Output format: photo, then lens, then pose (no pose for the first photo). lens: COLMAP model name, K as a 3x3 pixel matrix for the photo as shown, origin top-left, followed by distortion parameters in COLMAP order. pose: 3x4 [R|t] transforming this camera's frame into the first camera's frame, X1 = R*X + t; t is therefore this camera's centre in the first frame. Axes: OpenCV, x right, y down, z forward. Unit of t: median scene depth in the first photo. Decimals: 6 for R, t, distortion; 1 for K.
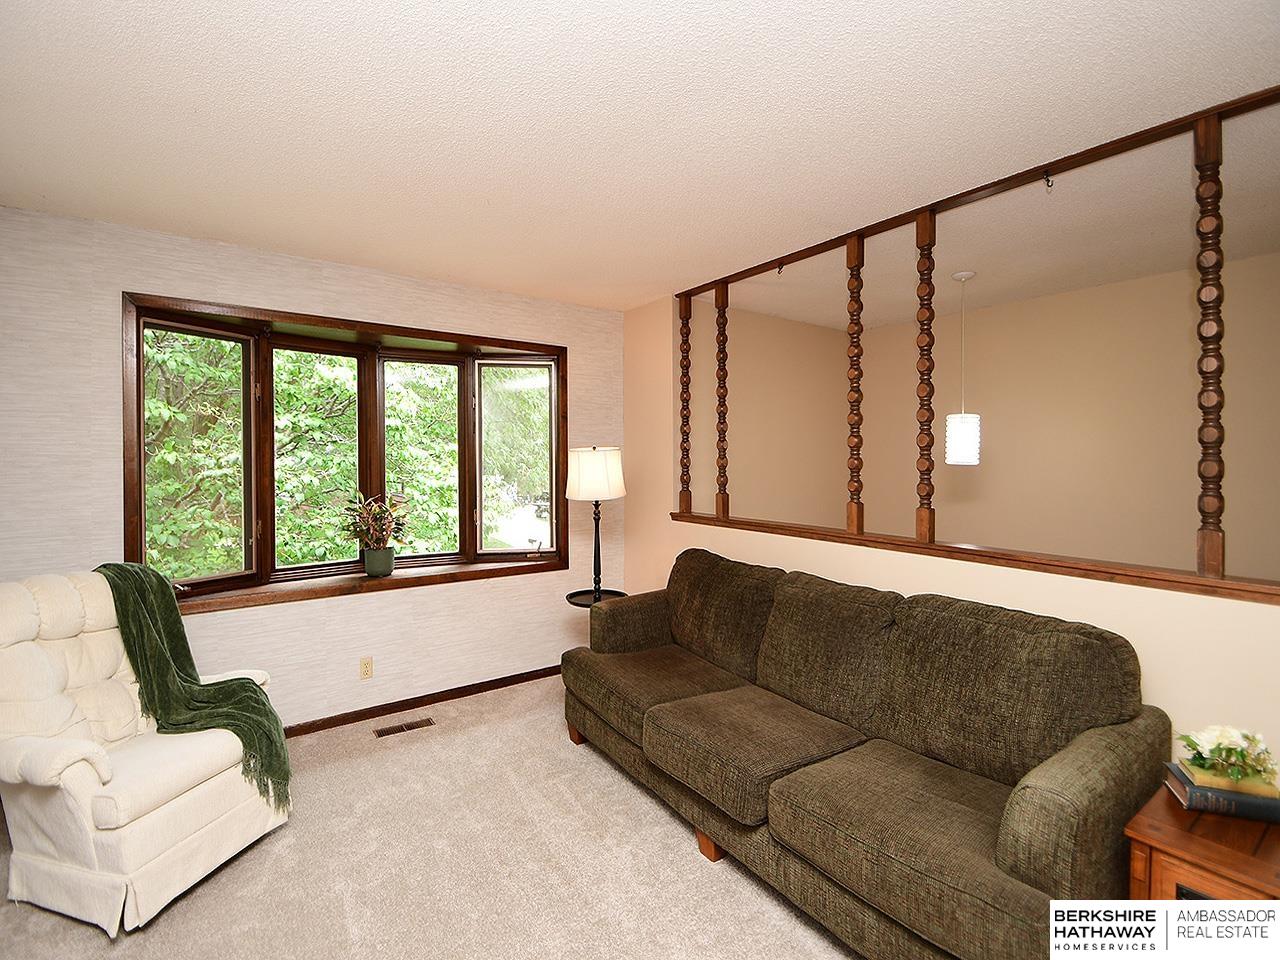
lens RADIAL K [[601.5, 0, 610.9], [0, 601.5, 476.1], [0, 0, 1]] dist [-0.001190, -0.007542]
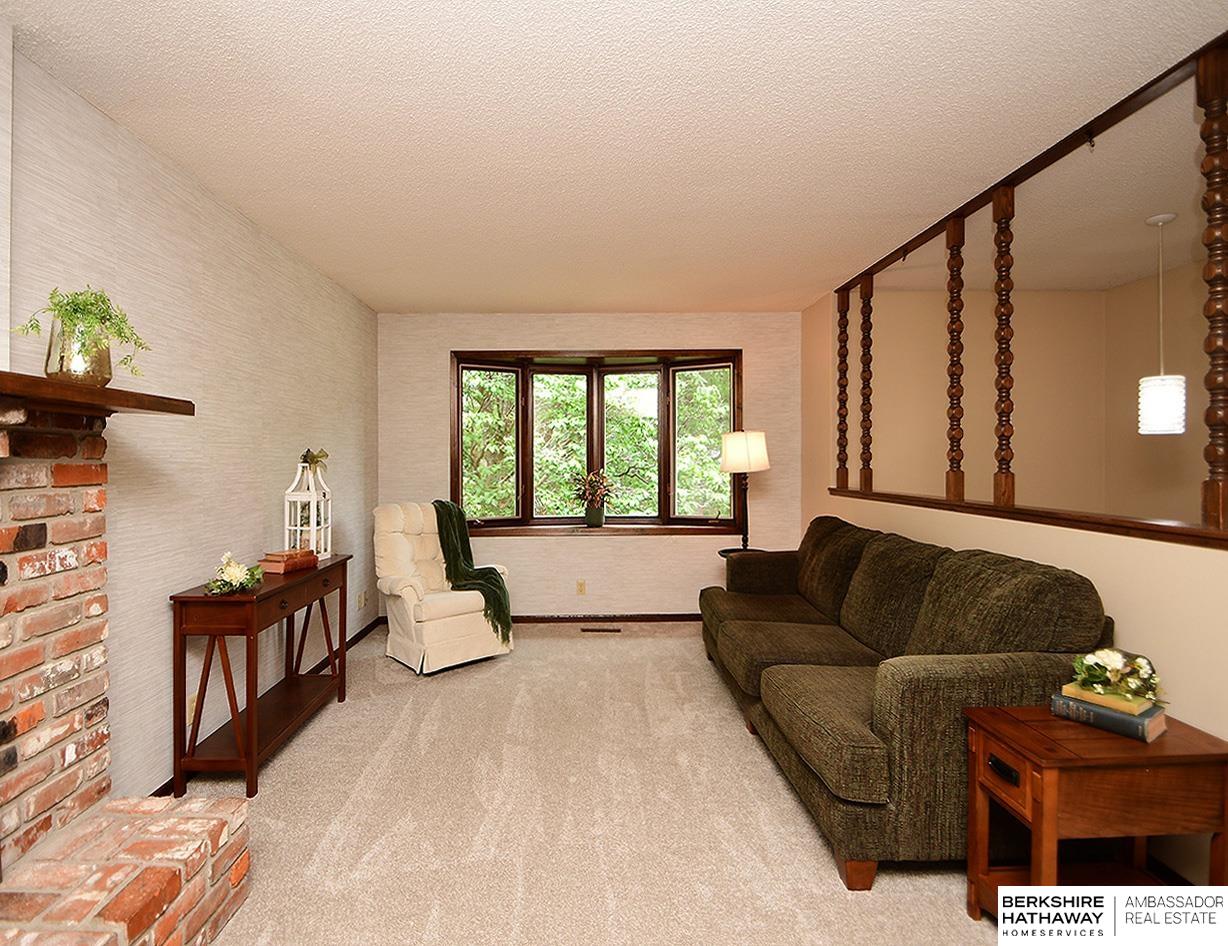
lens RADIAL K [[589.2, 0, 574.6], [0, 589.2, 476.8], [0, 0, 1]] dist [-0.003947, -0.004092]
pose [[0.830177, 0.004608, -0.557481, 0.382151], [-0.005470, 0.999985, 0.000119, 0.051589], [0.557473, 0.002951, 0.830190, -0.200042]]
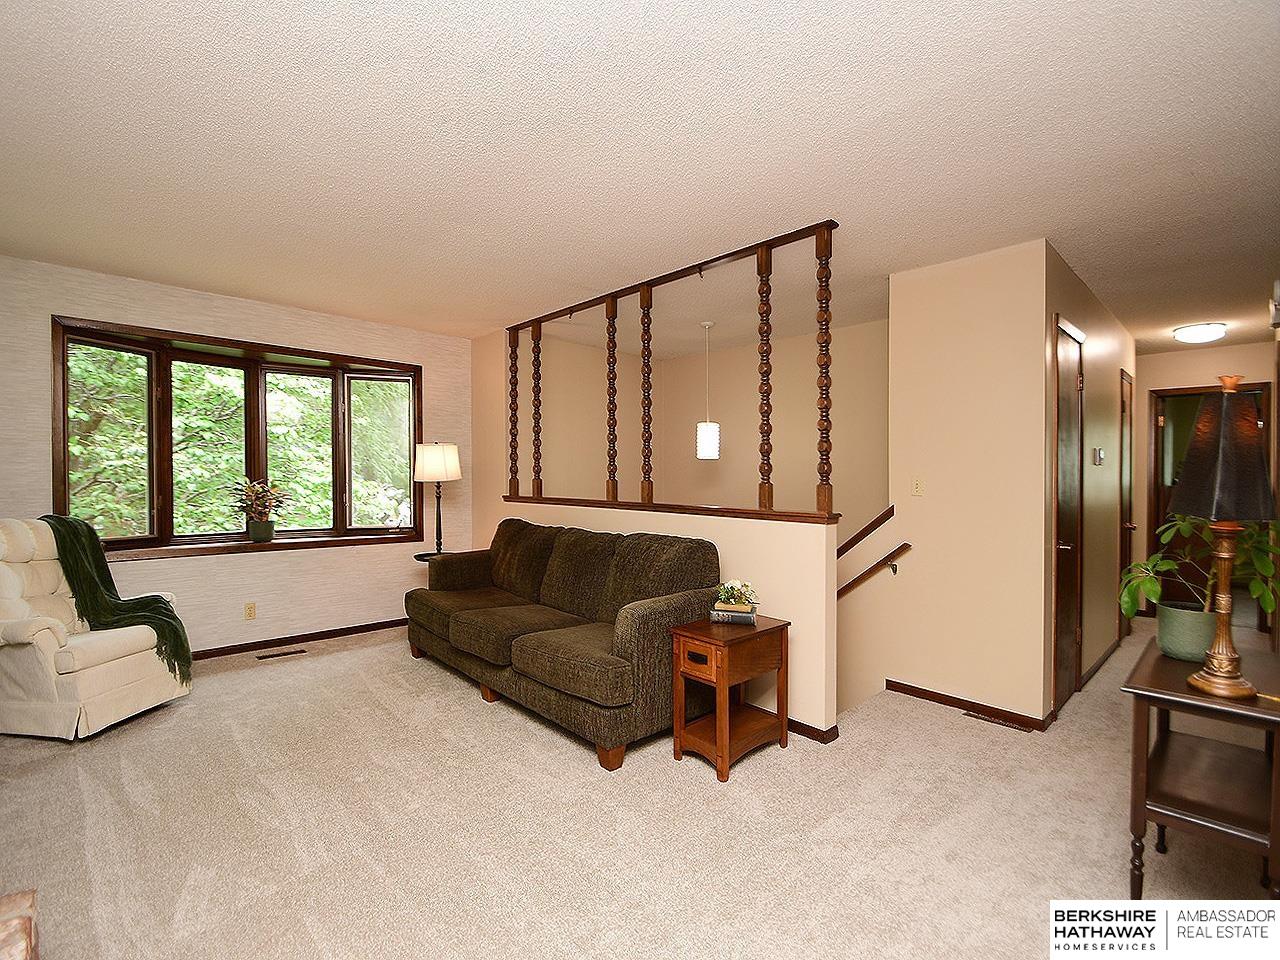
lens RADIAL K [[601.5, 0, 610.6], [0, 601.5, 495.1], [0, 0, 1]] dist [-0.001190, -0.007542]
pose [[0.989640, 0.000011, 0.143569, 0.173437], [-0.000039, 1.000000, 0.000193, 0.071609], [-0.143569, -0.000197, 0.989640, -0.389477]]
